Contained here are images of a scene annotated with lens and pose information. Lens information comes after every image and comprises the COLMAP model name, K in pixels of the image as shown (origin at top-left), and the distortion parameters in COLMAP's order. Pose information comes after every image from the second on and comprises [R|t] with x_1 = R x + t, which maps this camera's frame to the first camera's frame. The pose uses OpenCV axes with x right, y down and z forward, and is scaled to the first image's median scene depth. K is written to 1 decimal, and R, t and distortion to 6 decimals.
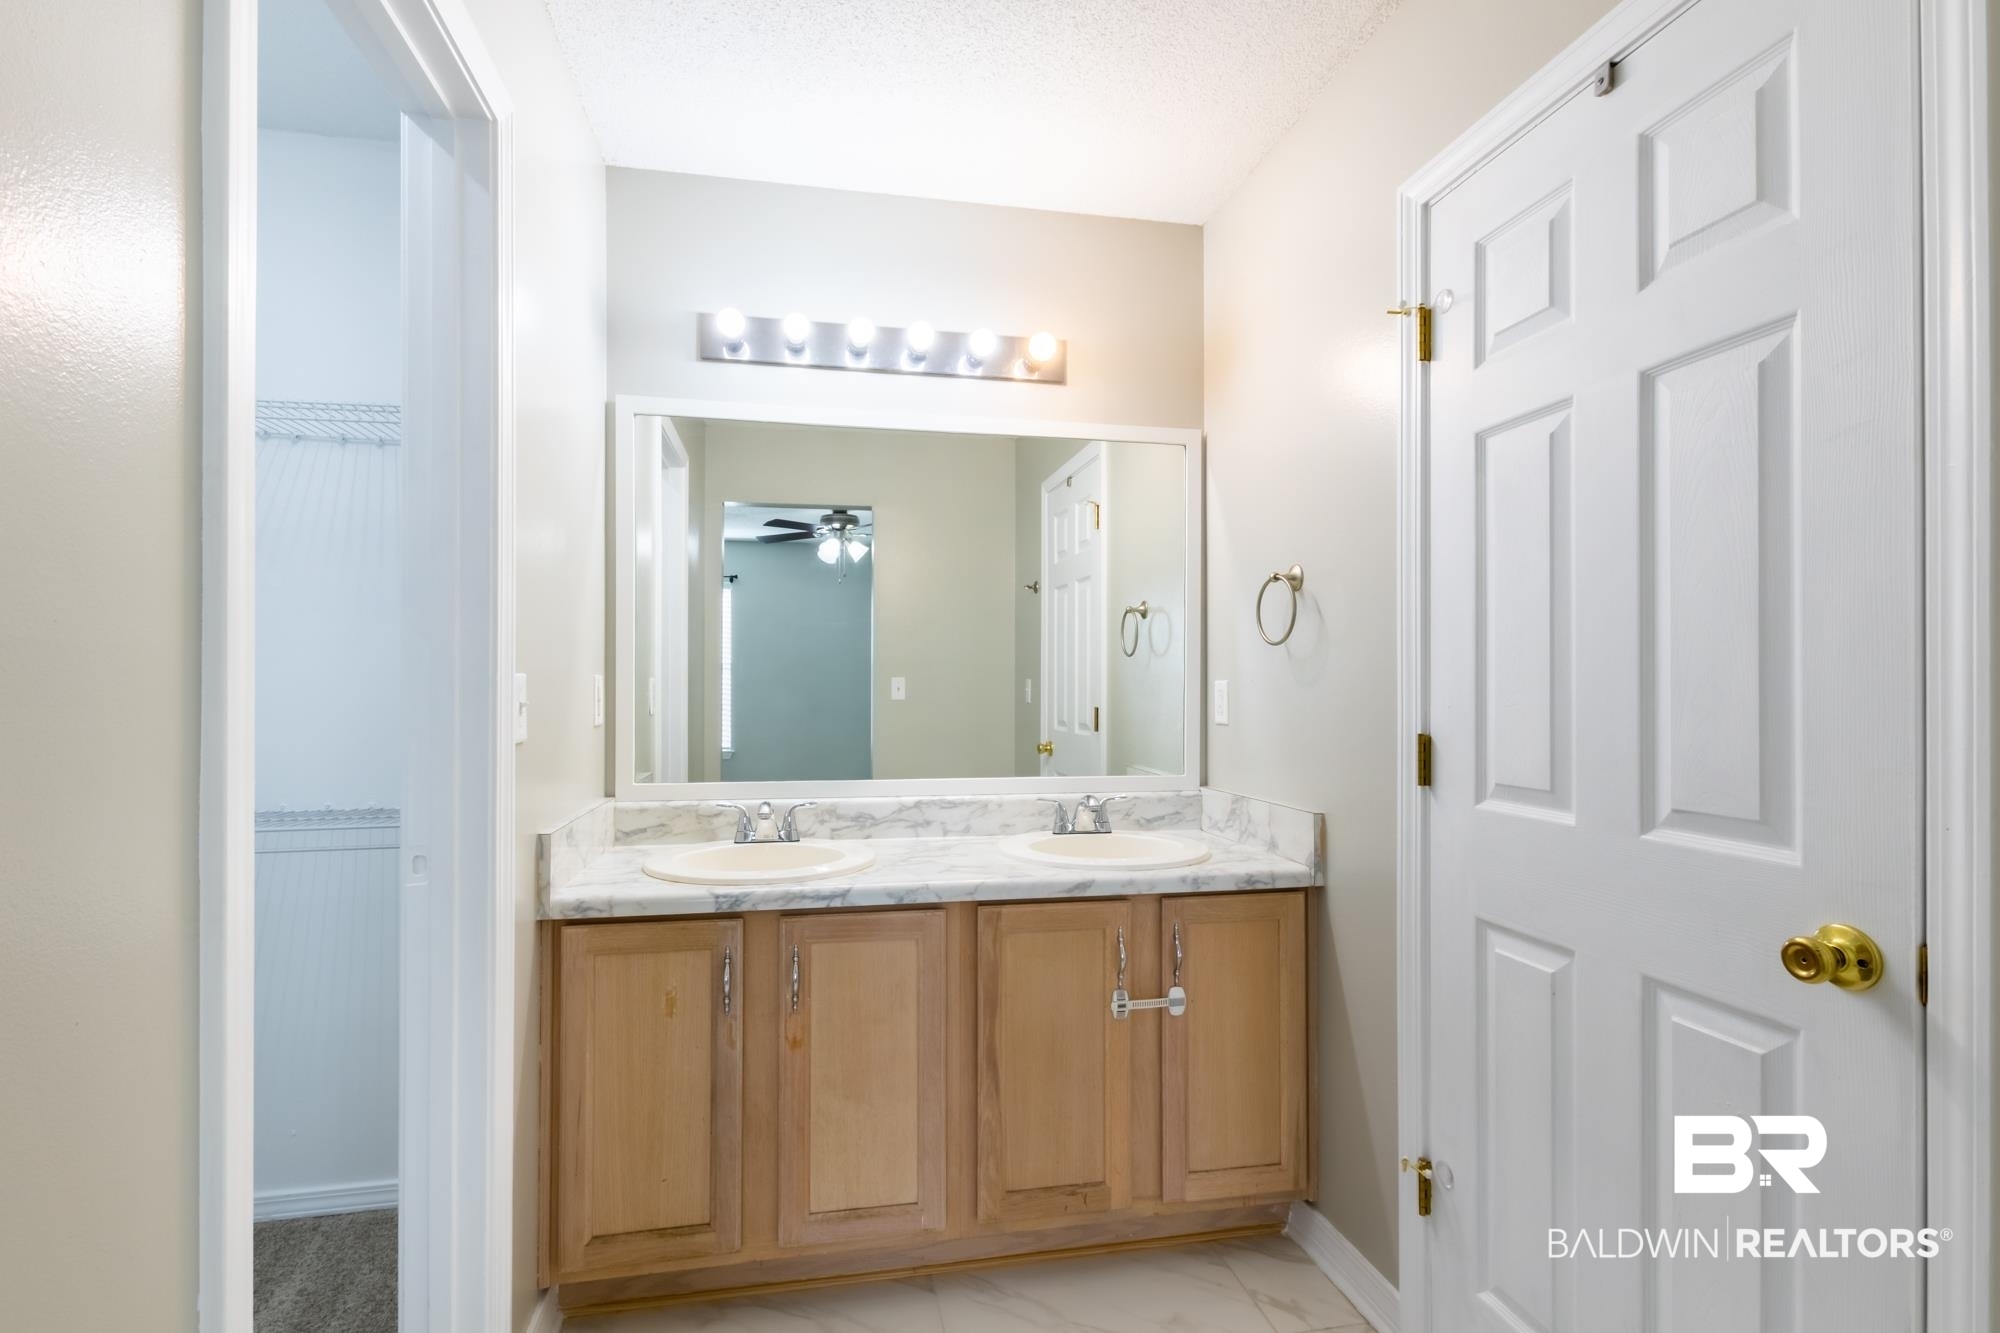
lens RADIAL K [[935.3, 0, 989.8], [0, 935.3, 676.7], [0, 0, 1]] dist [-0.000318, -0.000018]
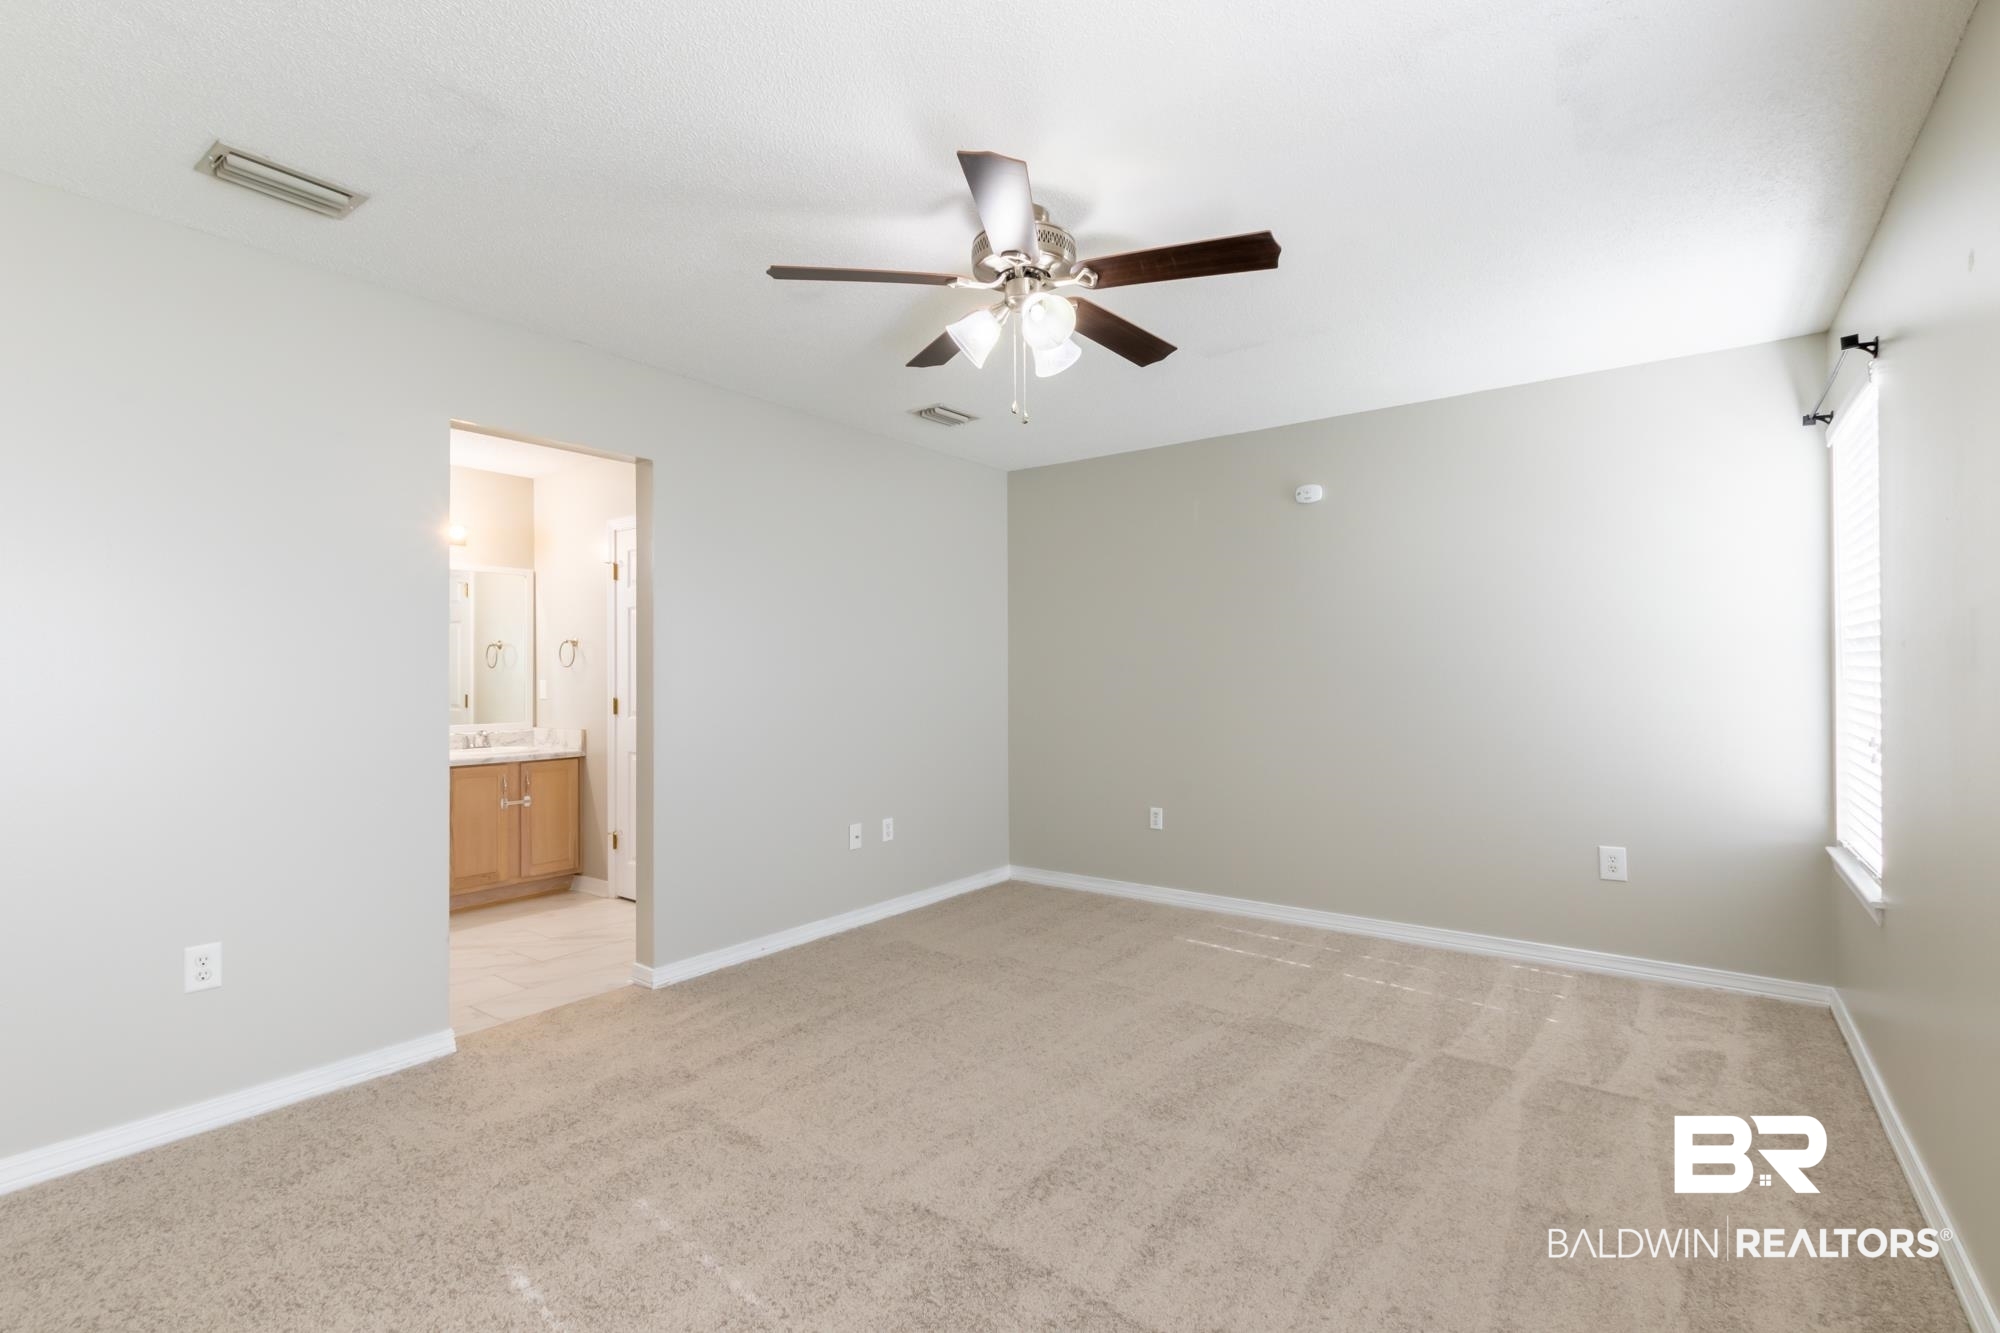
lens RADIAL K [[935.3, 0, 999.9], [0, 935.3, 676.9], [0, 0, 1]] dist [-0.000318, -0.000018]
pose [[0.755519, -0.001049, 0.655126, -0.503113], [-0.002294, 0.999988, 0.004247, -0.020338], [-0.655123, -0.004712, 0.755508, -1.807014]]
